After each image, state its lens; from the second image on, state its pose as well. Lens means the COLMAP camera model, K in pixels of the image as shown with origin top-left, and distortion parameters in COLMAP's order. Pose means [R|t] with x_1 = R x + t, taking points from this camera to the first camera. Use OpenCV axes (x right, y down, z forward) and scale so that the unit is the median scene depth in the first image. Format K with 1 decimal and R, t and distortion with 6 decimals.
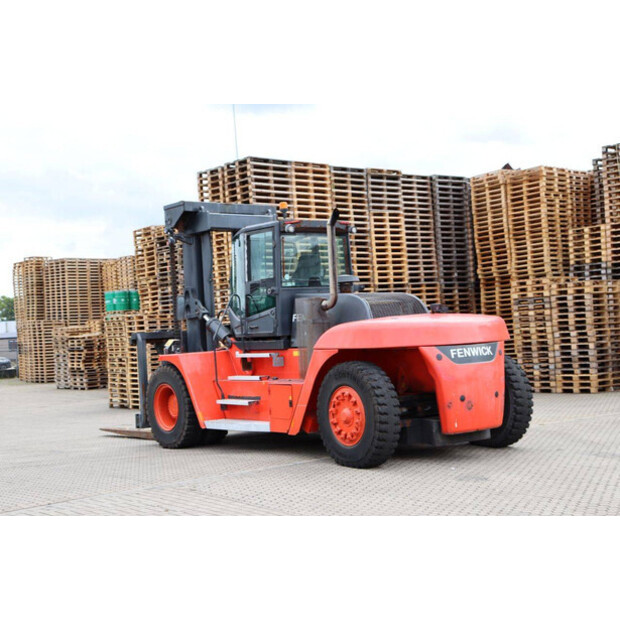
lens RADIAL K [[950.6, 0, 310.0], [0, 950.6, 310.0], [0, 0, 1]] dist [0.012350, 0.599858]
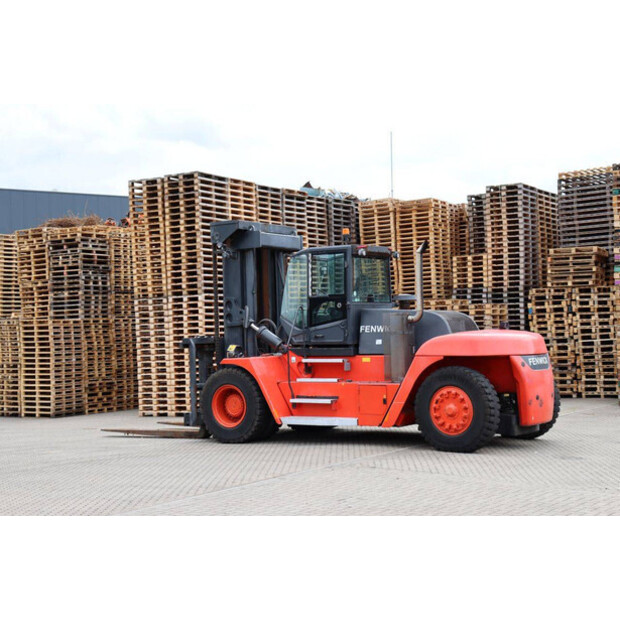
lens RADIAL K [[1037.8, 0, 310.0], [0, 1037.8, 310.0], [0, 0, 1]] dist [0.025819, 1.540797]
pose [[0.950088, 0.037374, 0.309734, -0.271639], [-0.033587, 0.999282, -0.017553, 0.005392], [-0.310168, 0.006274, 0.950661, -0.109355]]
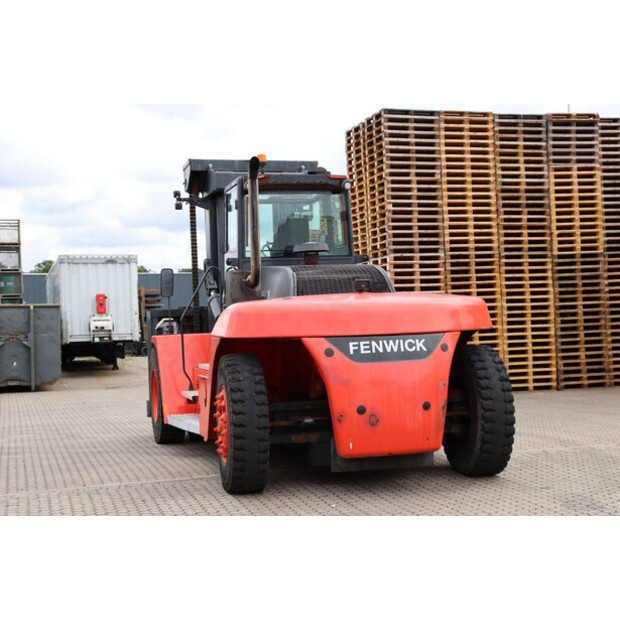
lens RADIAL K [[950.6, 0, 310.0], [0, 950.6, 310.0], [0, 0, 1]] dist [0.012350, 0.599858]
pose [[0.925047, 0.015770, -0.379524, 0.193442], [-0.004580, 0.999528, 0.030369, -0.002801], [0.379824, -0.026355, 0.924683, 0.150606]]
